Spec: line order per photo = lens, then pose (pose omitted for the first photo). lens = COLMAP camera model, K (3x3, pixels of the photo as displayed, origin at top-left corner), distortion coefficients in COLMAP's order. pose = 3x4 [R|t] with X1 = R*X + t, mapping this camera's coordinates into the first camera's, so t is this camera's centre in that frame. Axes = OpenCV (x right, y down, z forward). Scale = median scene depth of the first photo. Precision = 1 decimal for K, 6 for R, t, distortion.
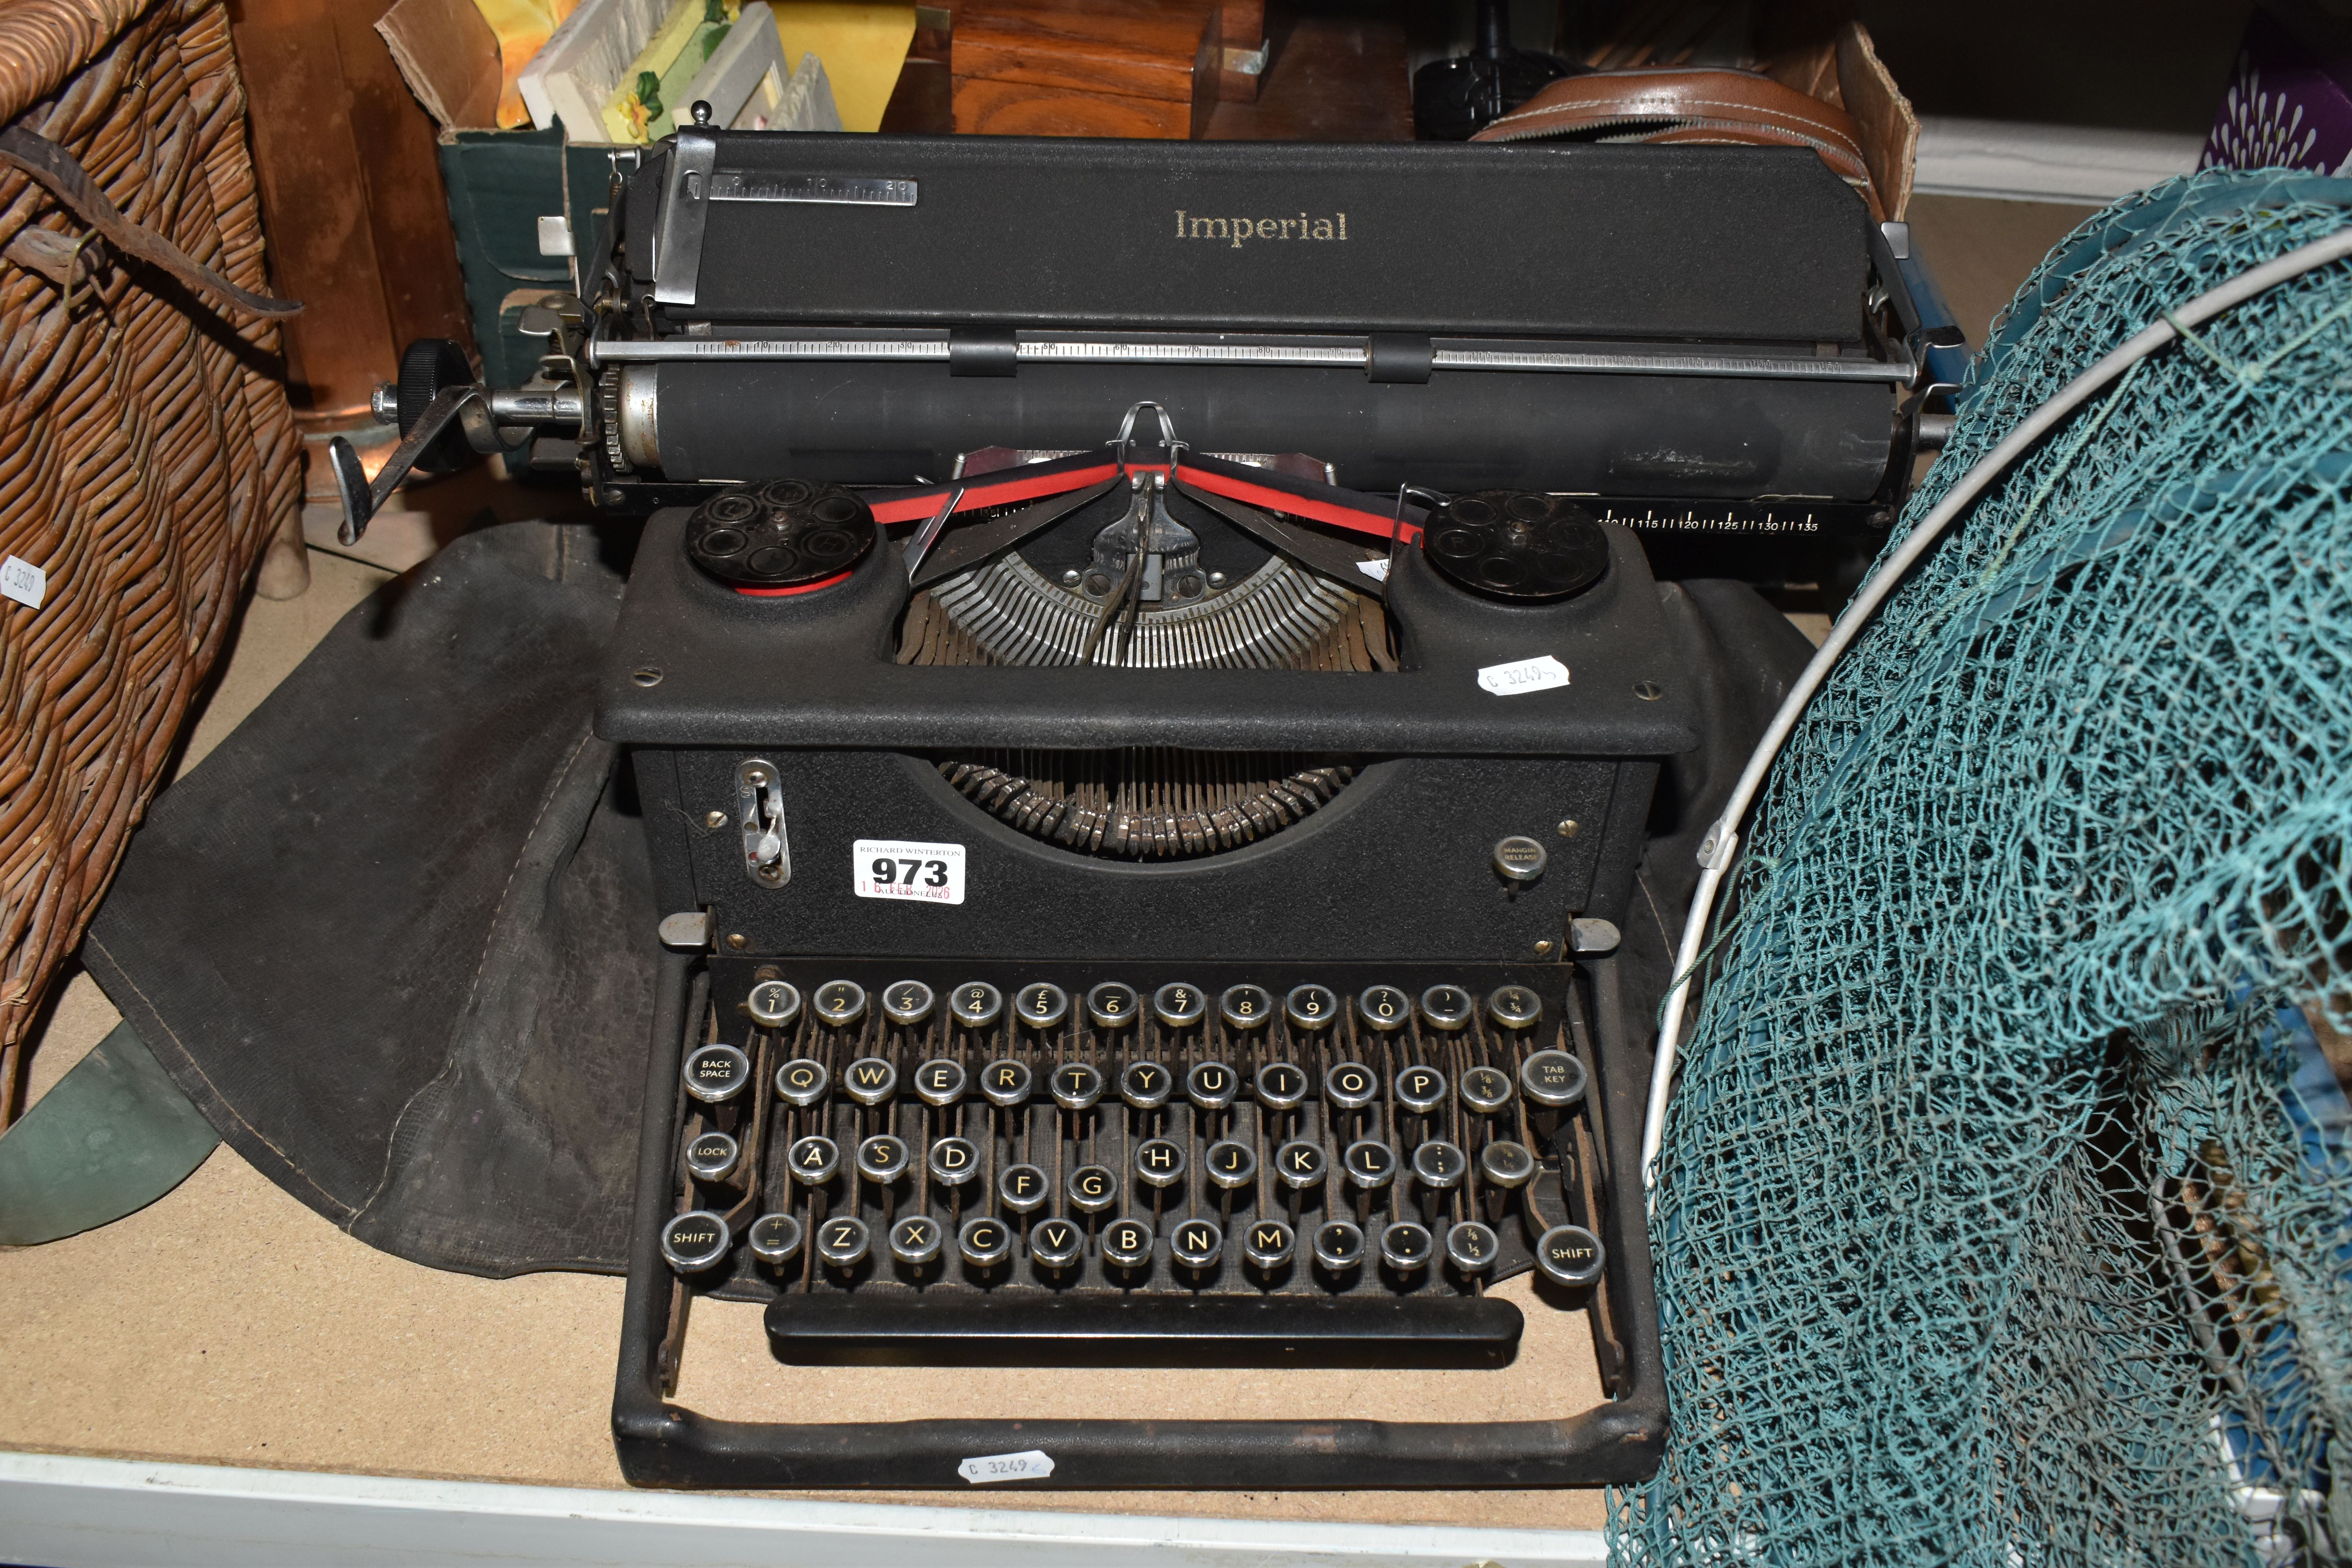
lens RADIAL K [[2182.2, 0, 1176.0], [0, 2182.2, 784.0], [0, 0, 1]] dist [-0.070790, -0.000670]
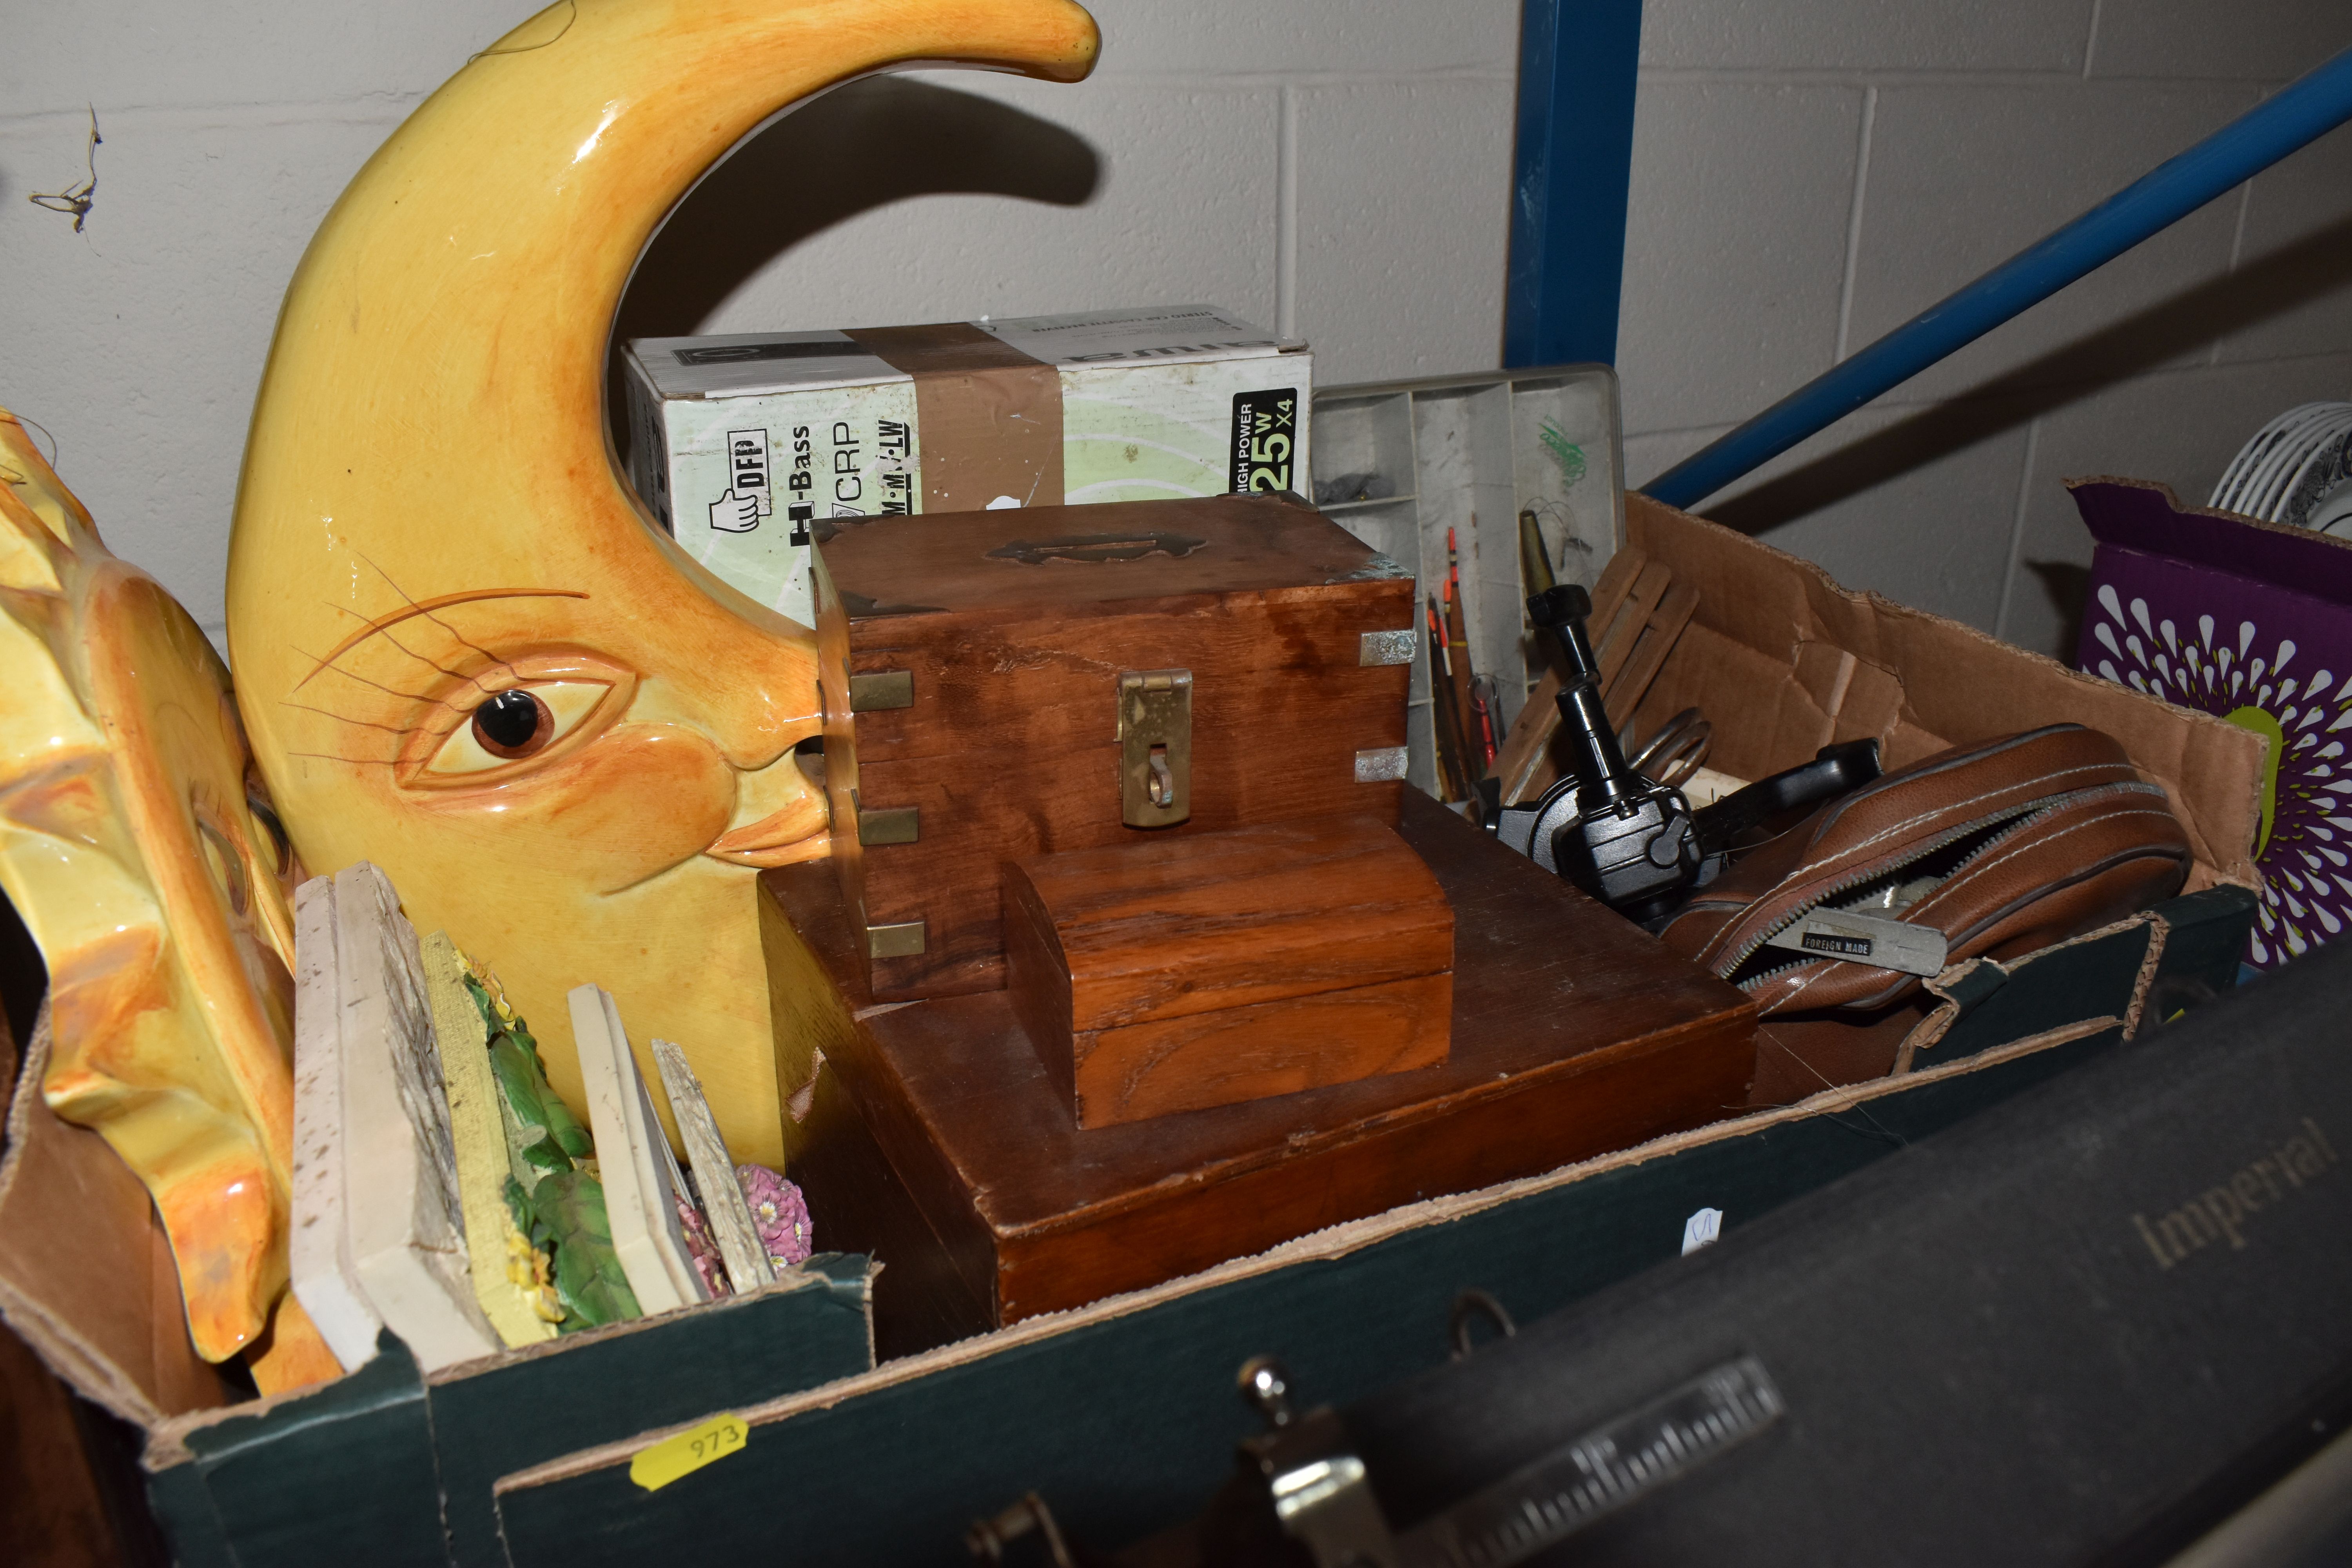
lens RADIAL K [[1865.8, 0, 1176.0], [0, 1865.8, 784.0], [0, 0, 1]] dist [-0.004766, -0.121208]
pose [[0.863844, -0.228205, 0.449106, -0.404143], [0.355060, 0.908237, -0.221445, -0.367776], [-0.357359, 0.350753, 0.865602, 0.728418]]
